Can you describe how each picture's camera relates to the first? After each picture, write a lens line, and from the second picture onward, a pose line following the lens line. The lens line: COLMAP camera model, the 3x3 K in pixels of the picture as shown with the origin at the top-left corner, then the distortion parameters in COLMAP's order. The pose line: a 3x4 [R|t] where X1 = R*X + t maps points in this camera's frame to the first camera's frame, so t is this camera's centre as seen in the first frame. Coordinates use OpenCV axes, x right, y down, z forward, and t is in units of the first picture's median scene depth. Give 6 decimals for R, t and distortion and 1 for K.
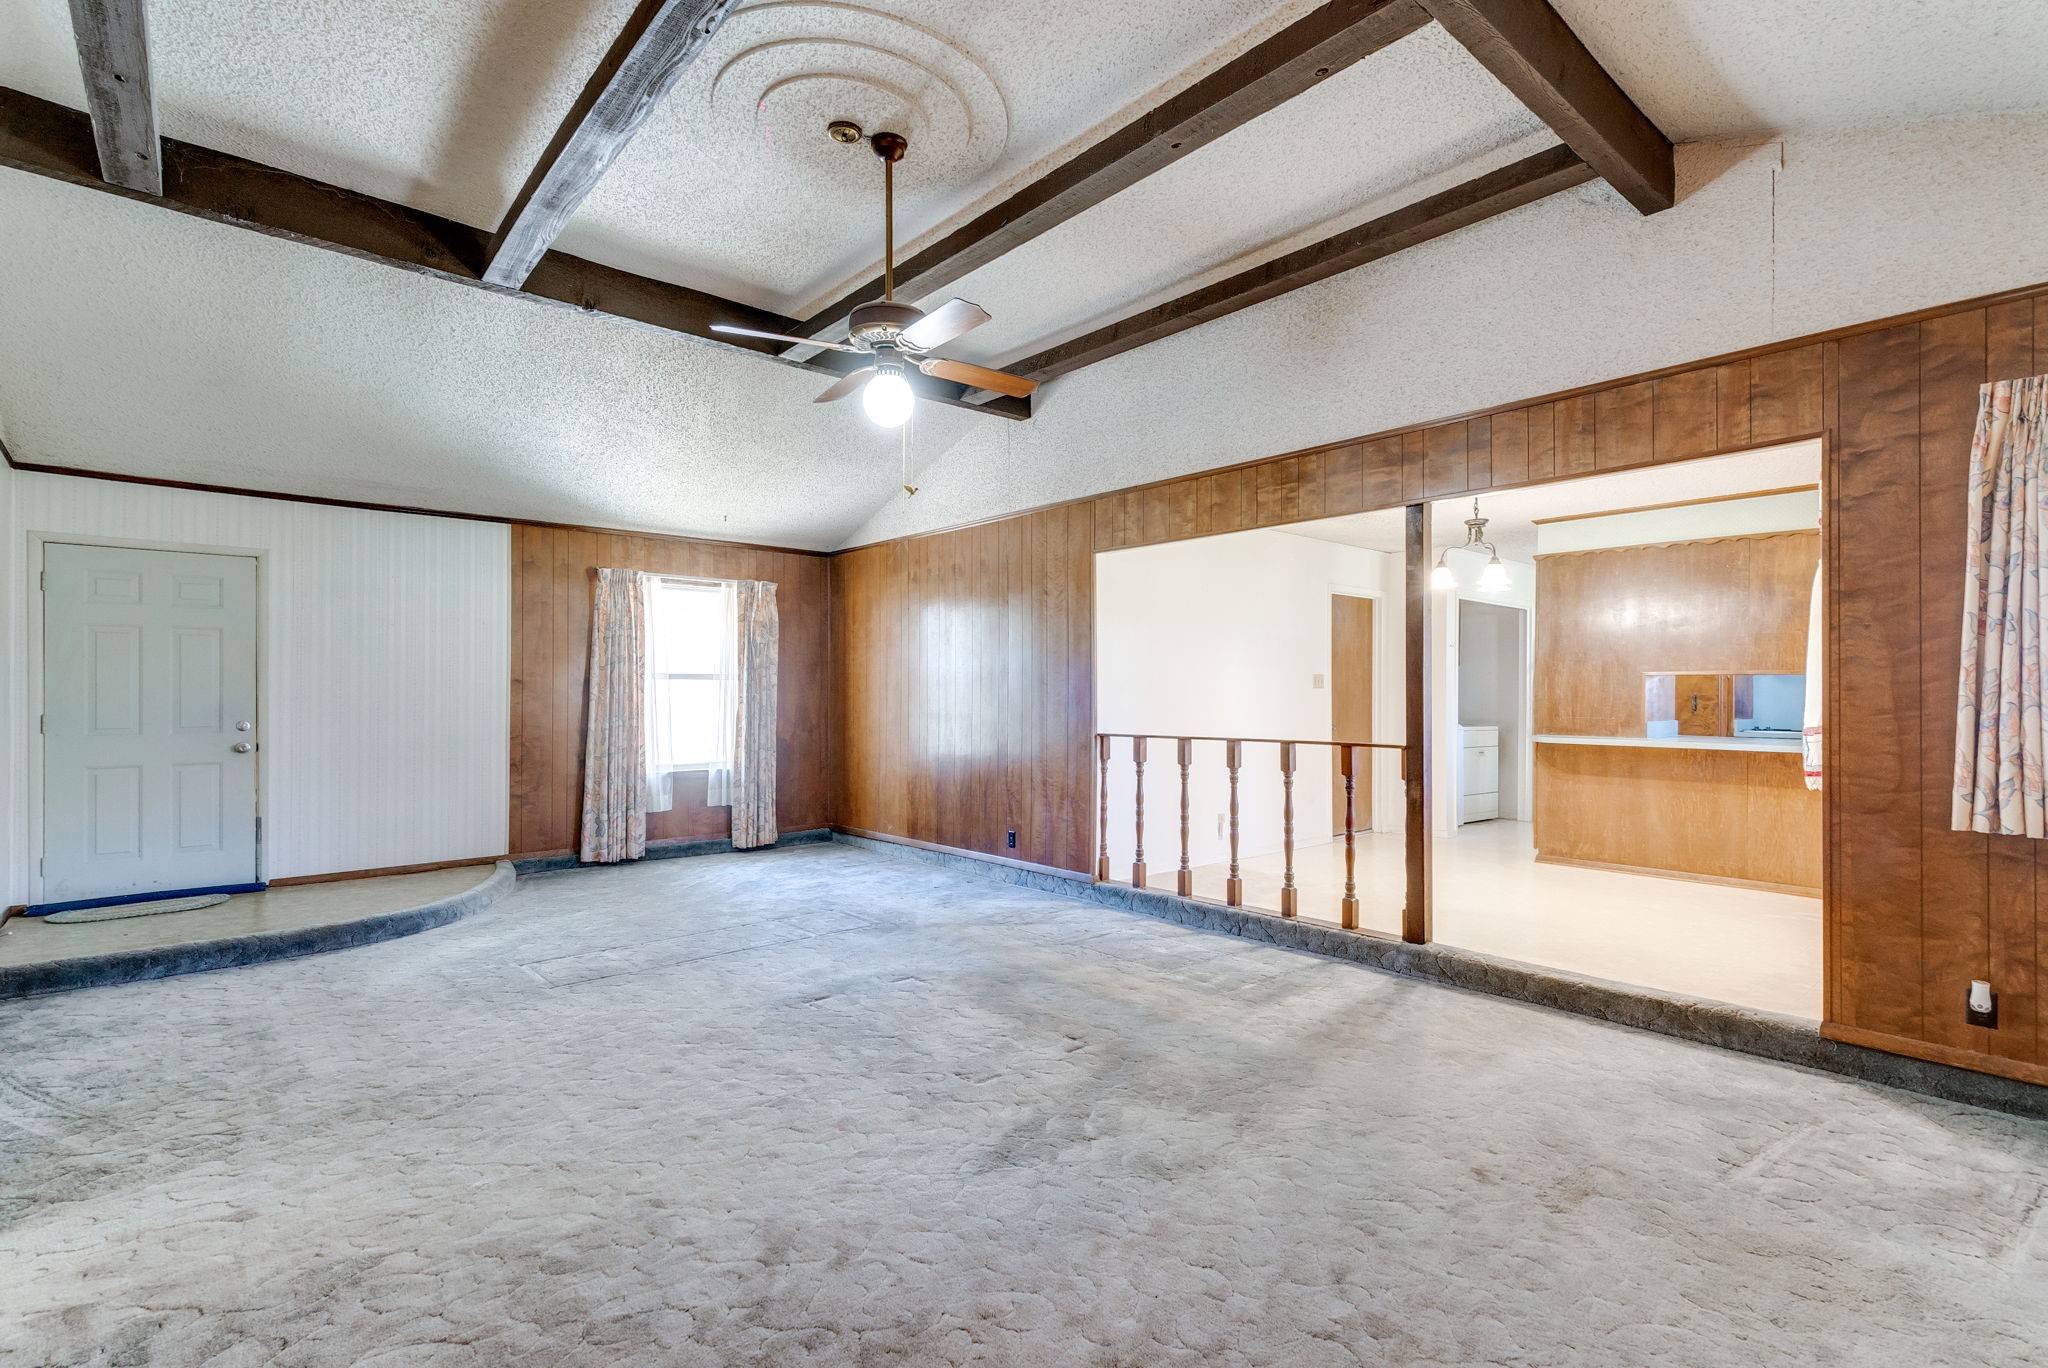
lens RADIAL K [[972.0, 0, 1013.2], [0, 972.0, 687.2], [0, 0, 1]] dist [0.017843, -0.001041]
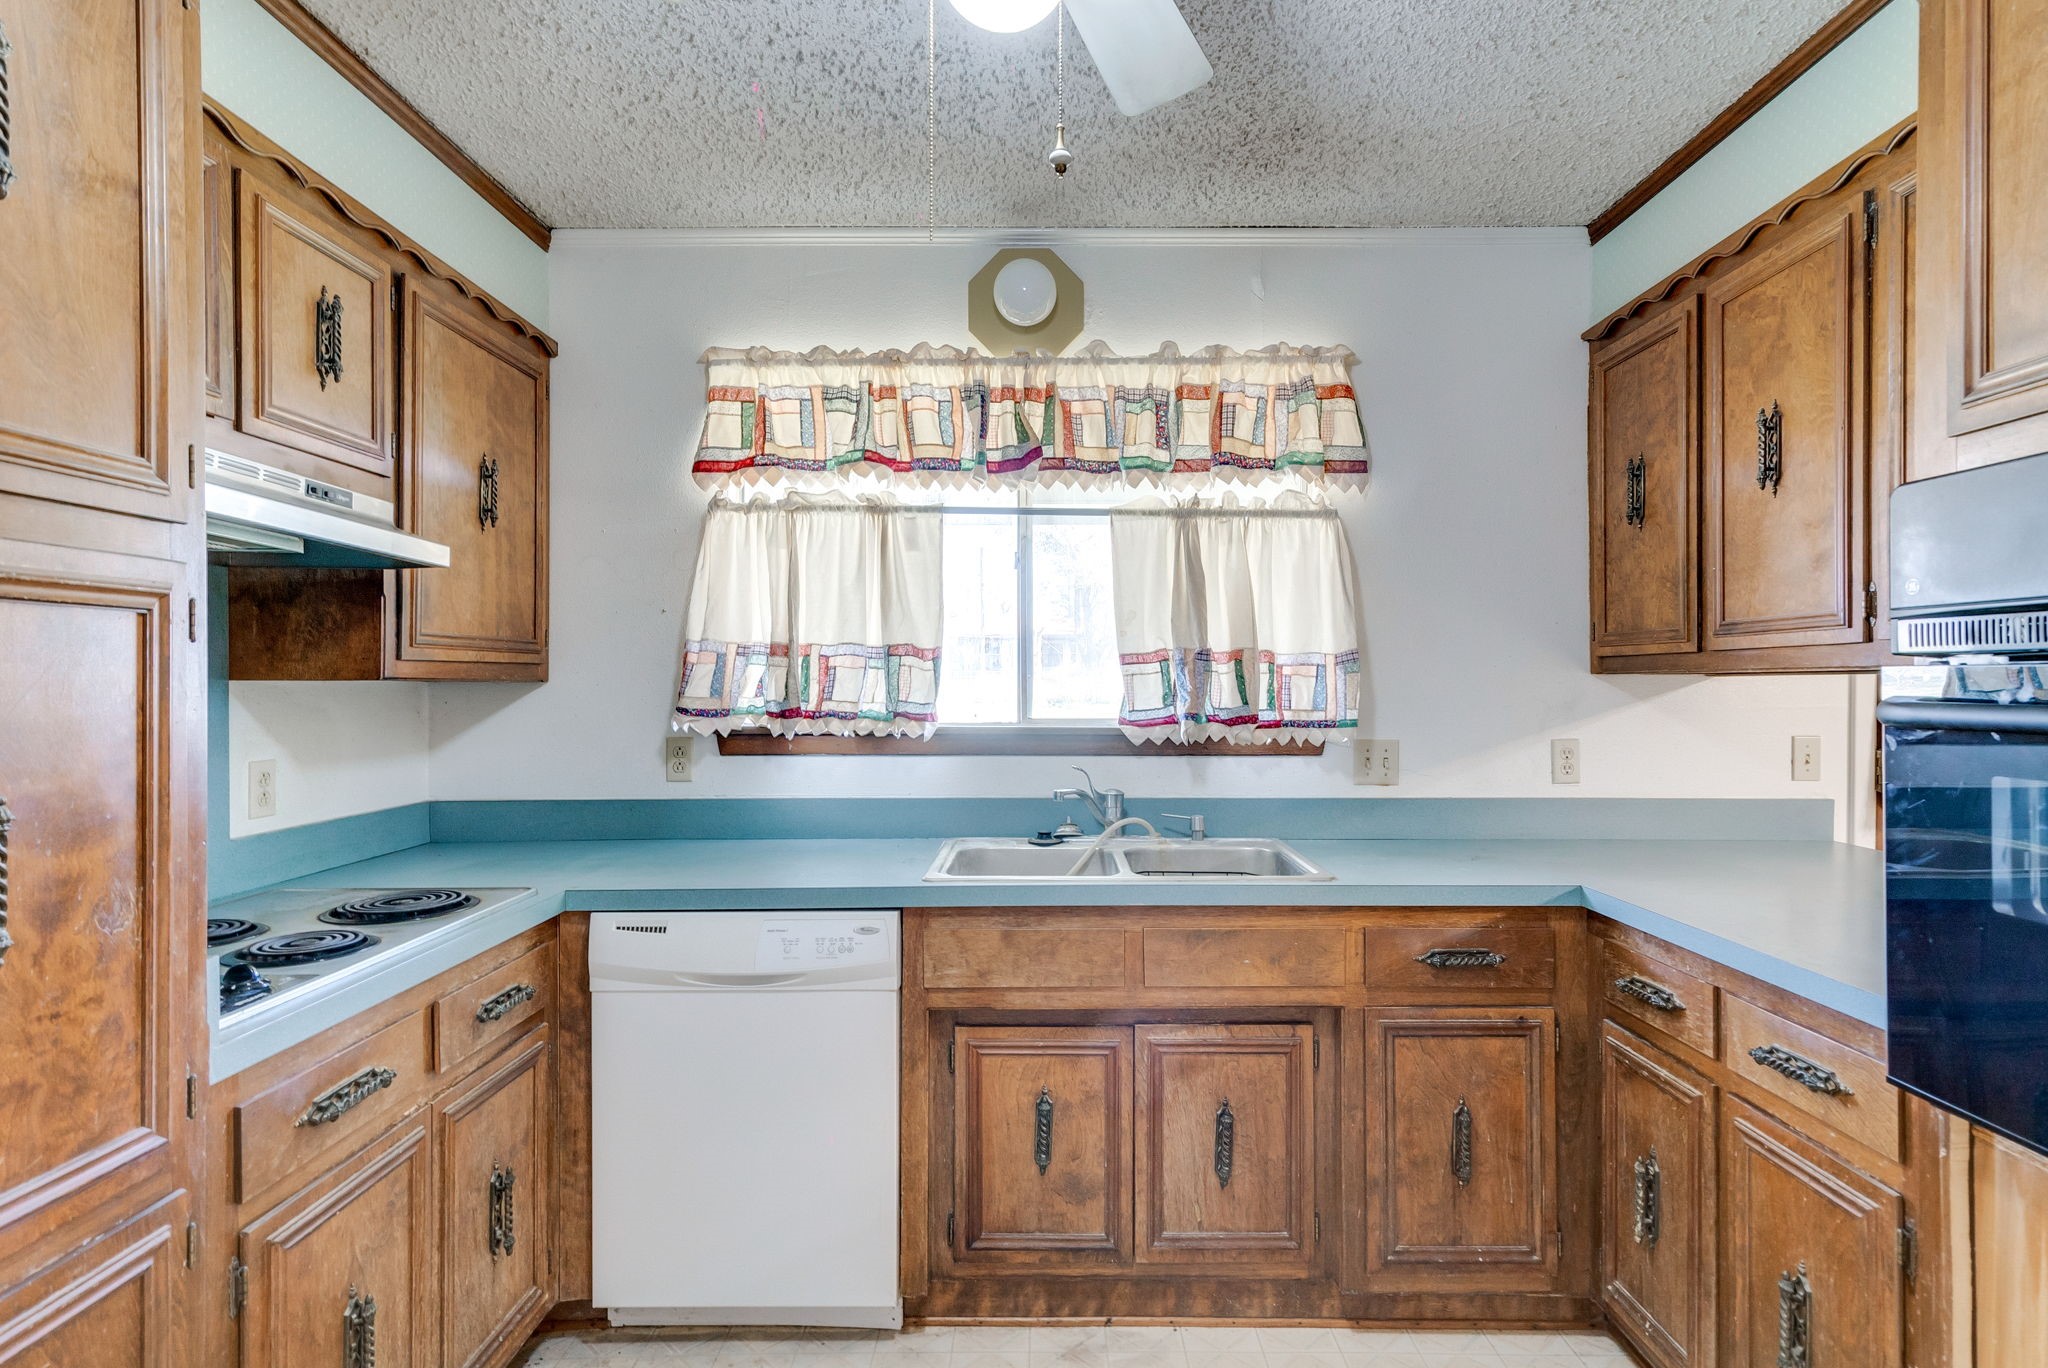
lens RADIAL K [[1103.4, 0, 985.1], [0, 1103.4, 670.1], [0, 0, 1]] dist [0.024605, 0.004437]
pose [[-0.754448, -0.008381, 0.656306, 0.753153], [-0.011439, 0.999934, -0.000381, -0.011168], [-0.656260, -0.007795, -0.754495, 1.423330]]
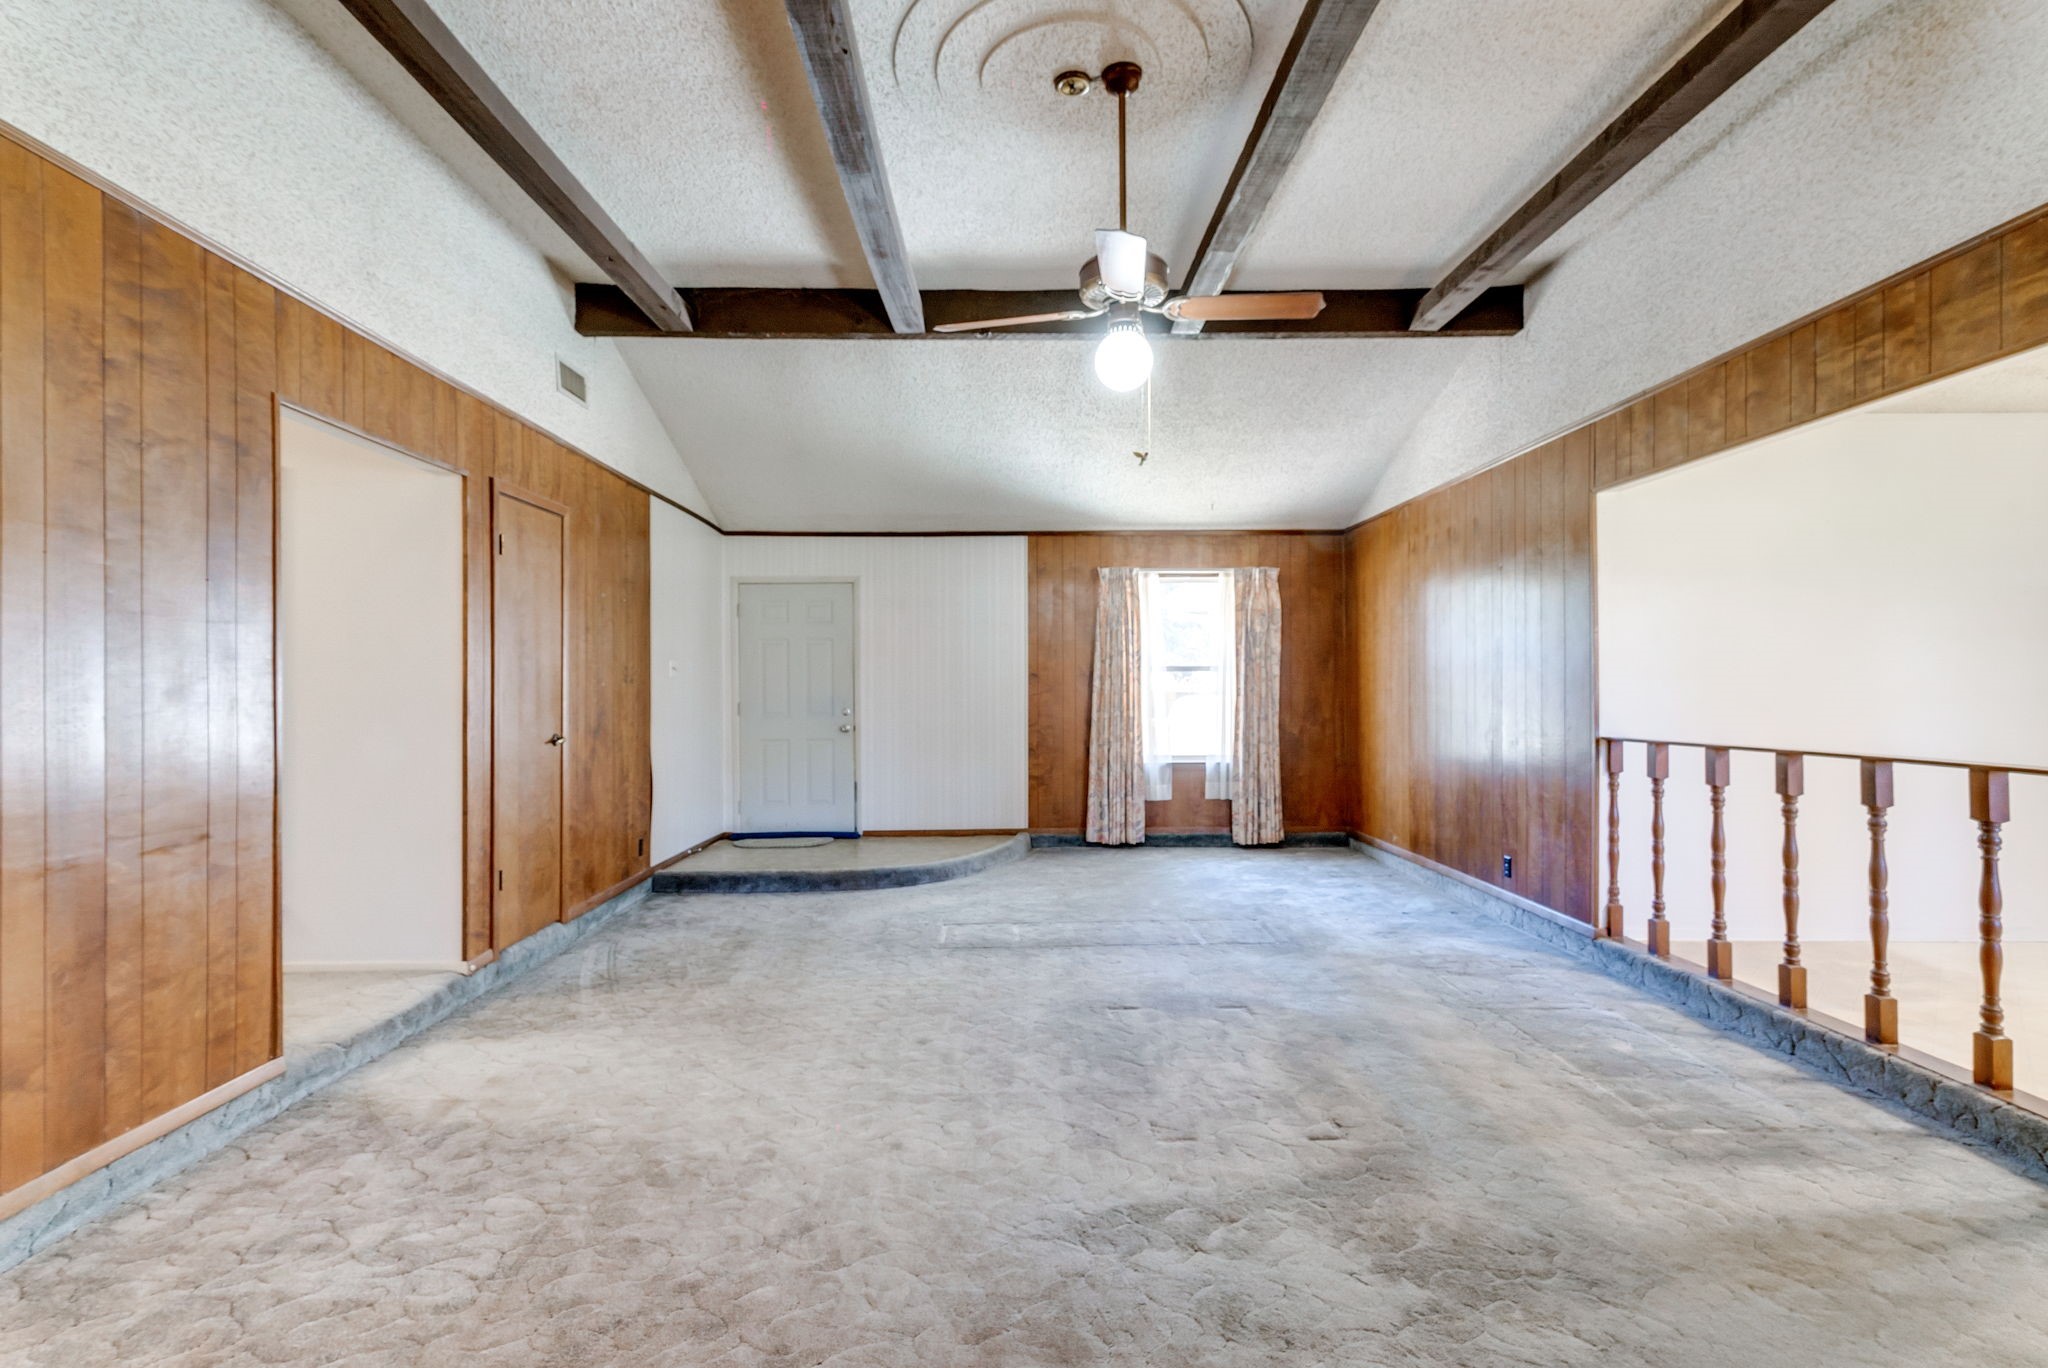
lens RADIAL K [[972.0, 0, 1007.5], [0, 972.0, 683.8], [0, 0, 1]] dist [0.017843, -0.001041]
pose [[0.762519, -0.007217, -0.646925, 0.227572], [0.010387, 0.999945, 0.001088, 0.002357], [0.646882, -0.007549, 0.762553, 0.145583]]
